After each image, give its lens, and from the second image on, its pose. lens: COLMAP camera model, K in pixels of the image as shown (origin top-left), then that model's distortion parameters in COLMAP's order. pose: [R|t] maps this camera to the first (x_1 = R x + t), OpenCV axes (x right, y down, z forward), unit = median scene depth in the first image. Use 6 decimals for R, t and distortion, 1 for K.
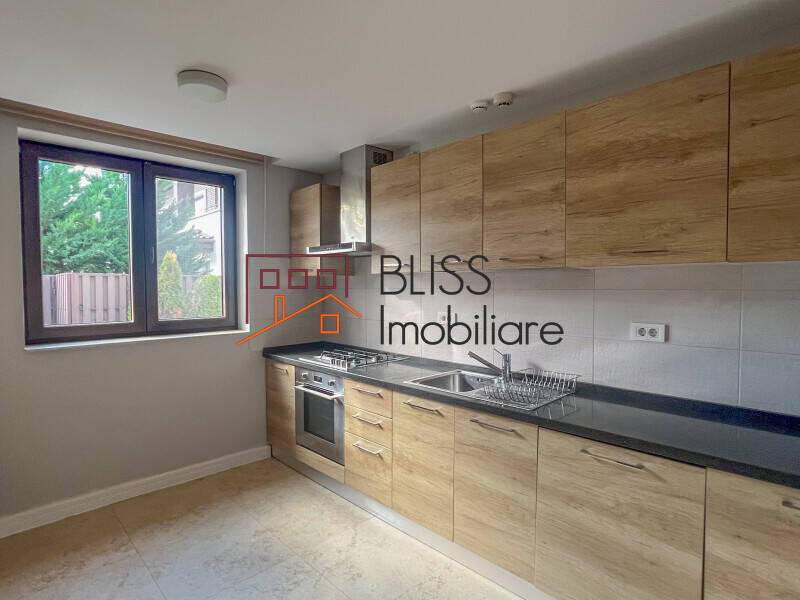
lens RADIAL K [[432.3, 0, 400.0], [0, 432.3, 300.0], [0, 0, 1]] dist [-0.032858, 0.016470]
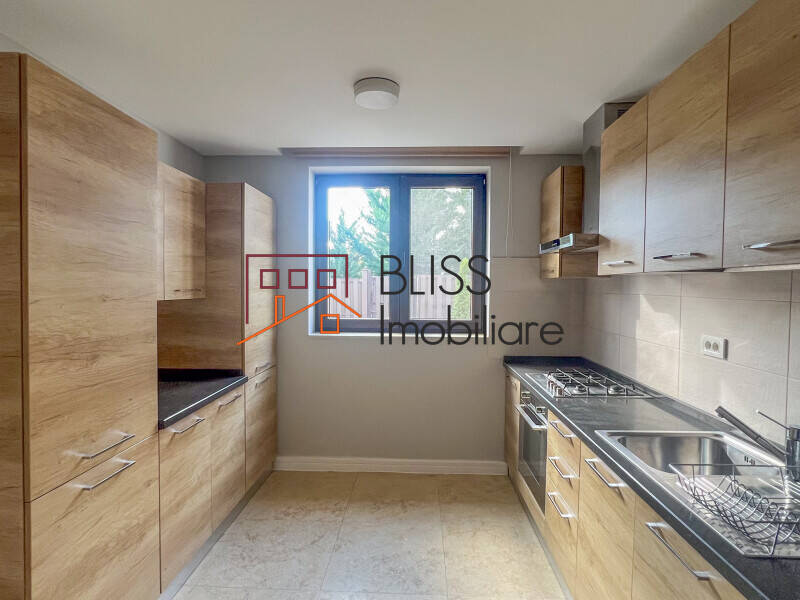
lens RADIAL K [[432.3, 0, 400.0], [0, 432.3, 300.0], [0, 0, 1]] dist [-0.032858, 0.016470]
pose [[0.689499, 0.034697, -0.723455, 0.221542], [-0.037537, 0.999221, 0.012148, -0.013130], [0.723313, 0.018781, 0.690265, 0.227776]]
